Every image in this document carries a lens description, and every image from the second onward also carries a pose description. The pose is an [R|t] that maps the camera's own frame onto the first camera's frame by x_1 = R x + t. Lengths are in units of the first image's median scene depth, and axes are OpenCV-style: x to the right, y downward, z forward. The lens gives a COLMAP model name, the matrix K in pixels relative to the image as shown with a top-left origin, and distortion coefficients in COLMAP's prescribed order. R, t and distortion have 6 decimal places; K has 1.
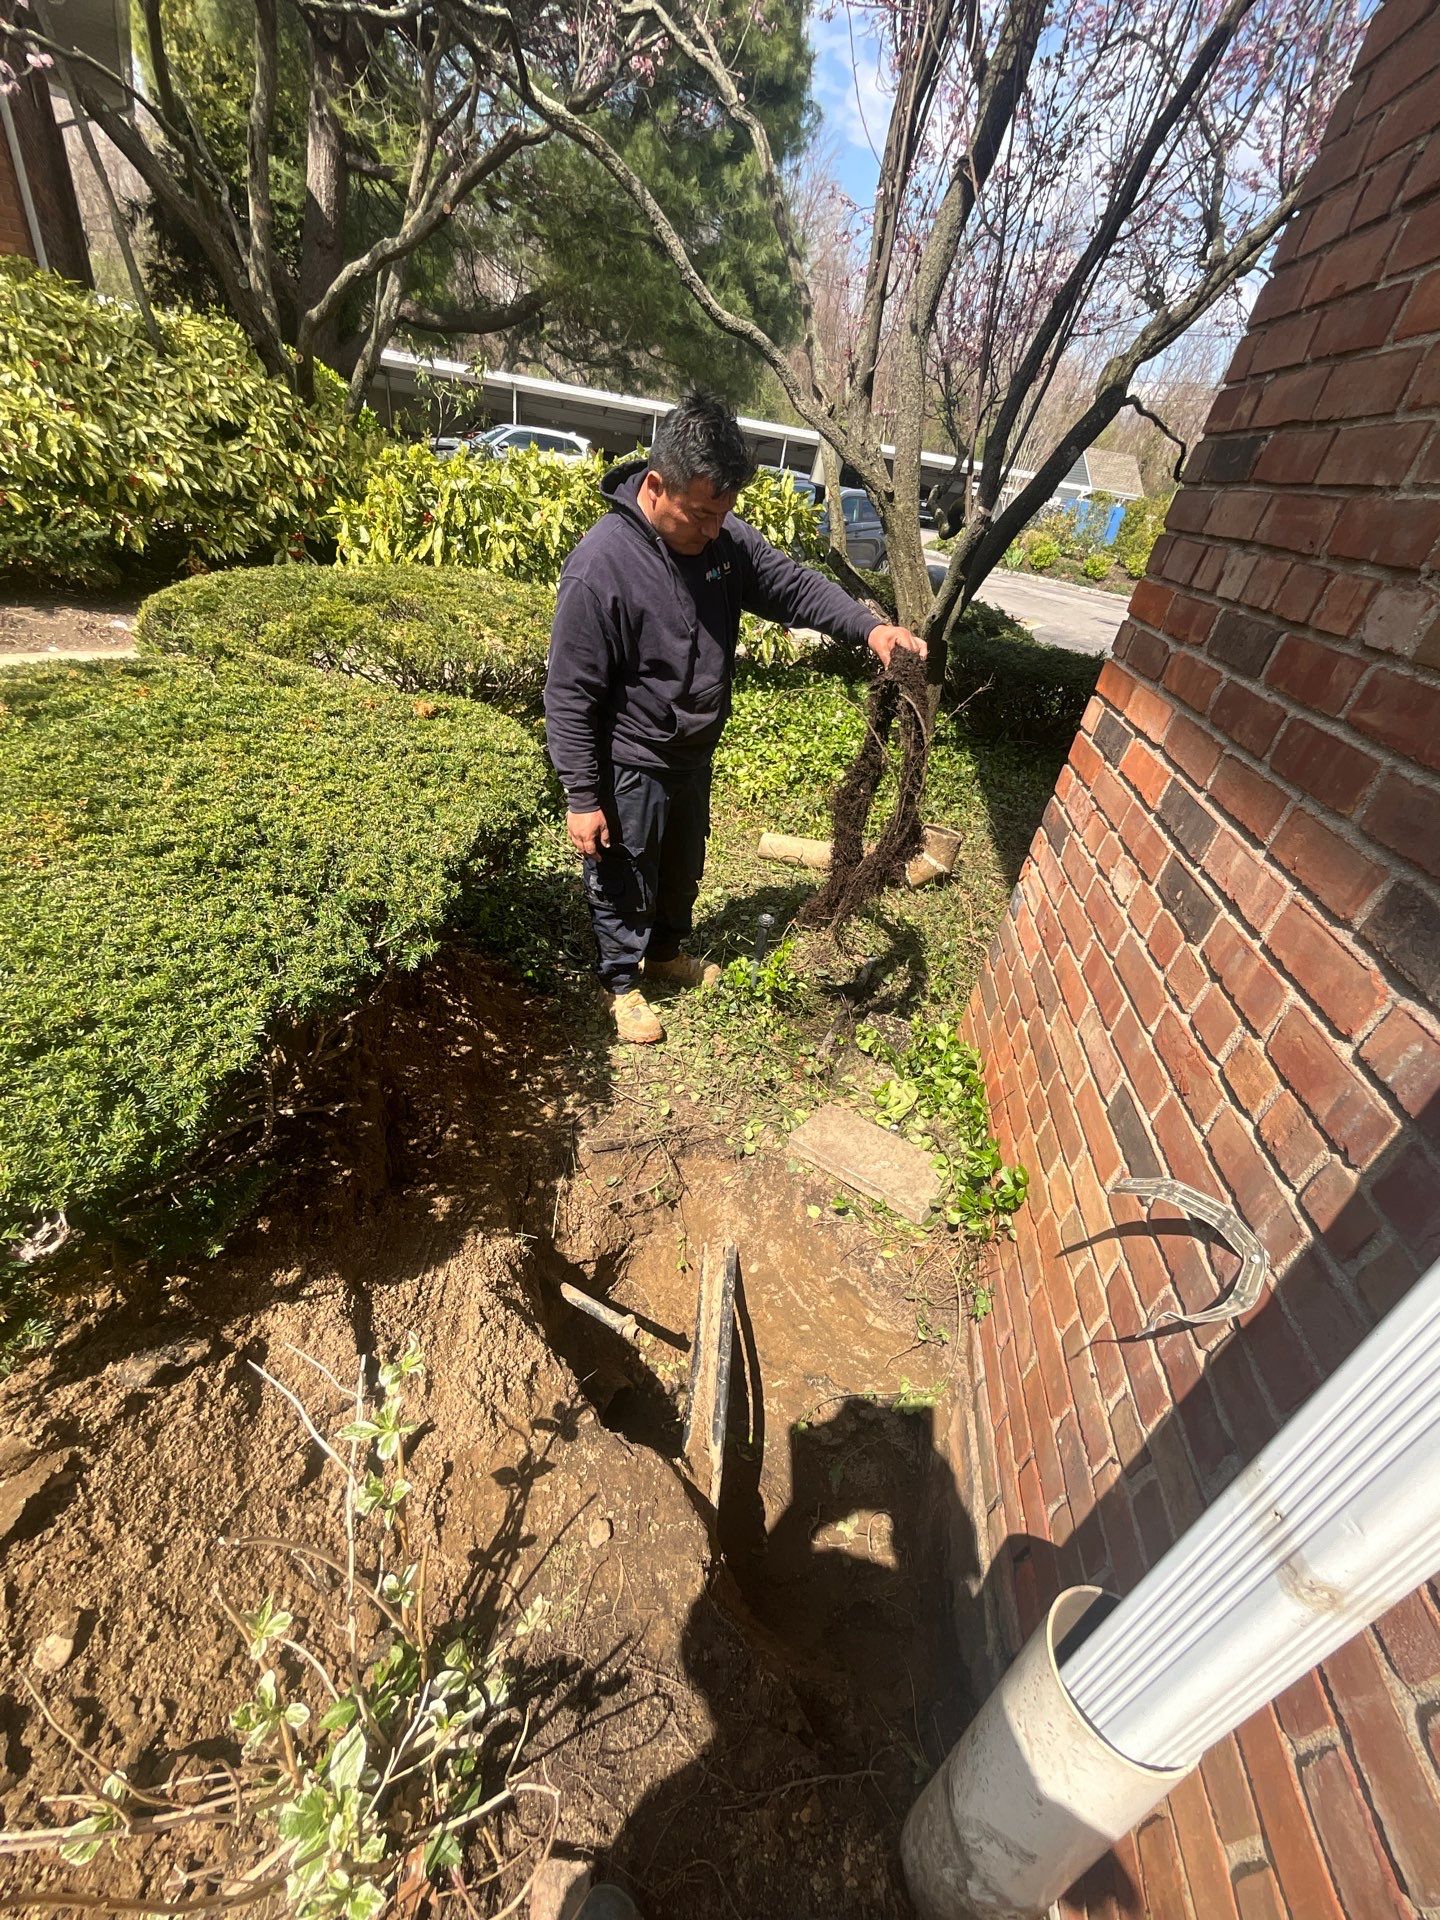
lens RADIAL K [[774.7, 0, 720.0], [0, 774.7, 960.0], [0, 0, 1]] dist [-0.017067, -0.000047]
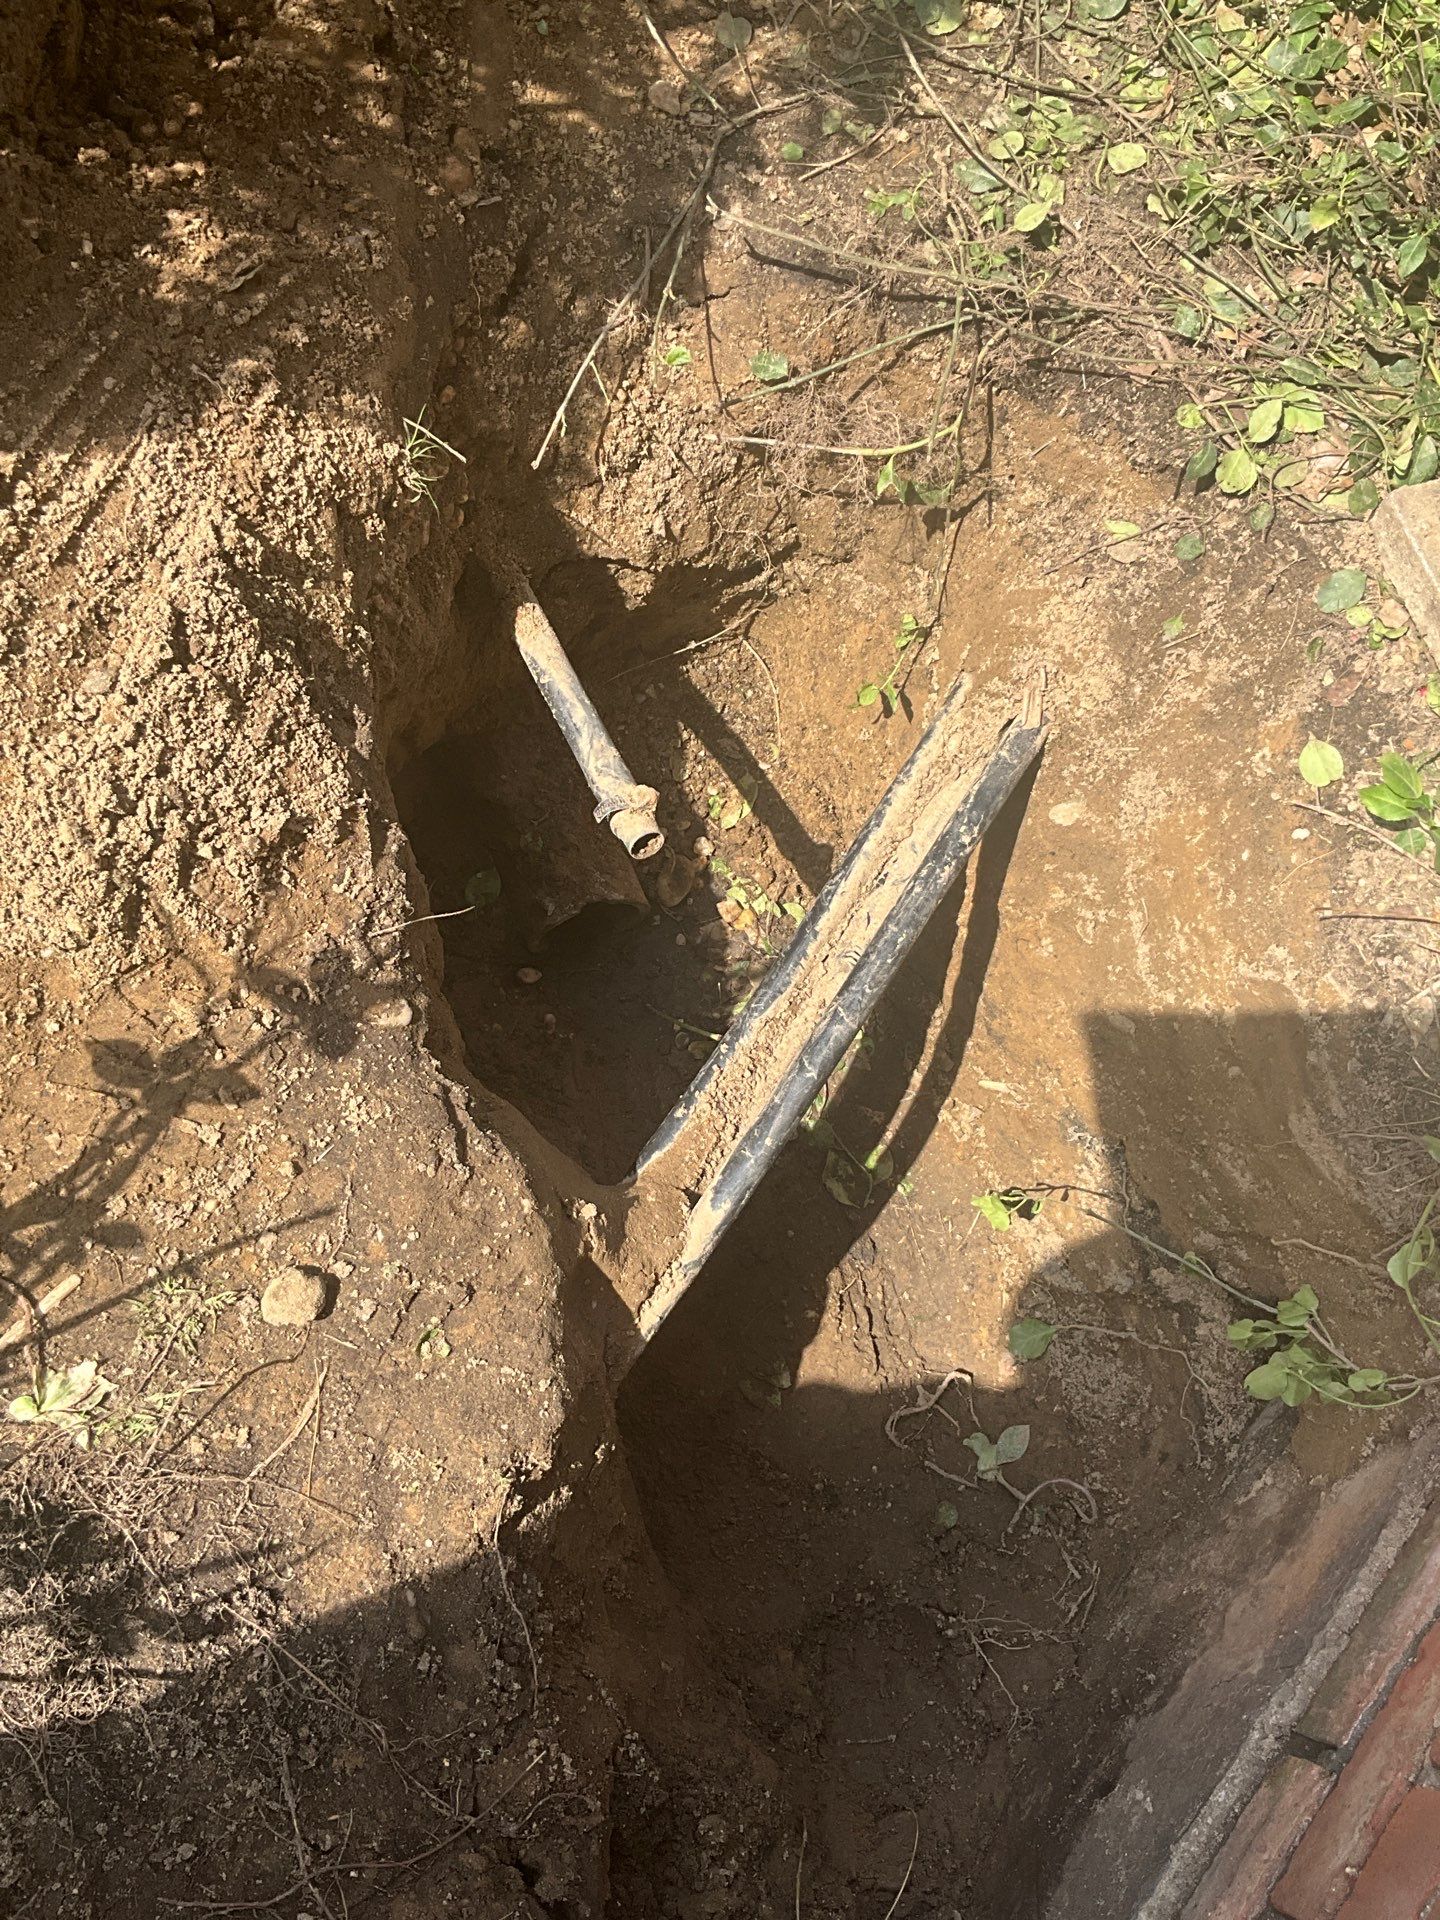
lens RADIAL K [[1931.5, 0, 720.0], [0, 1931.5, 960.0], [0, 0, 1]] dist [0.105877, -0.236008]
pose [[0.877306, 0.465048, -0.118596, 0.044184], [-0.301964, 0.726935, 0.616753, -0.015251], [0.373031, -0.505269, 0.778172, 0.302482]]
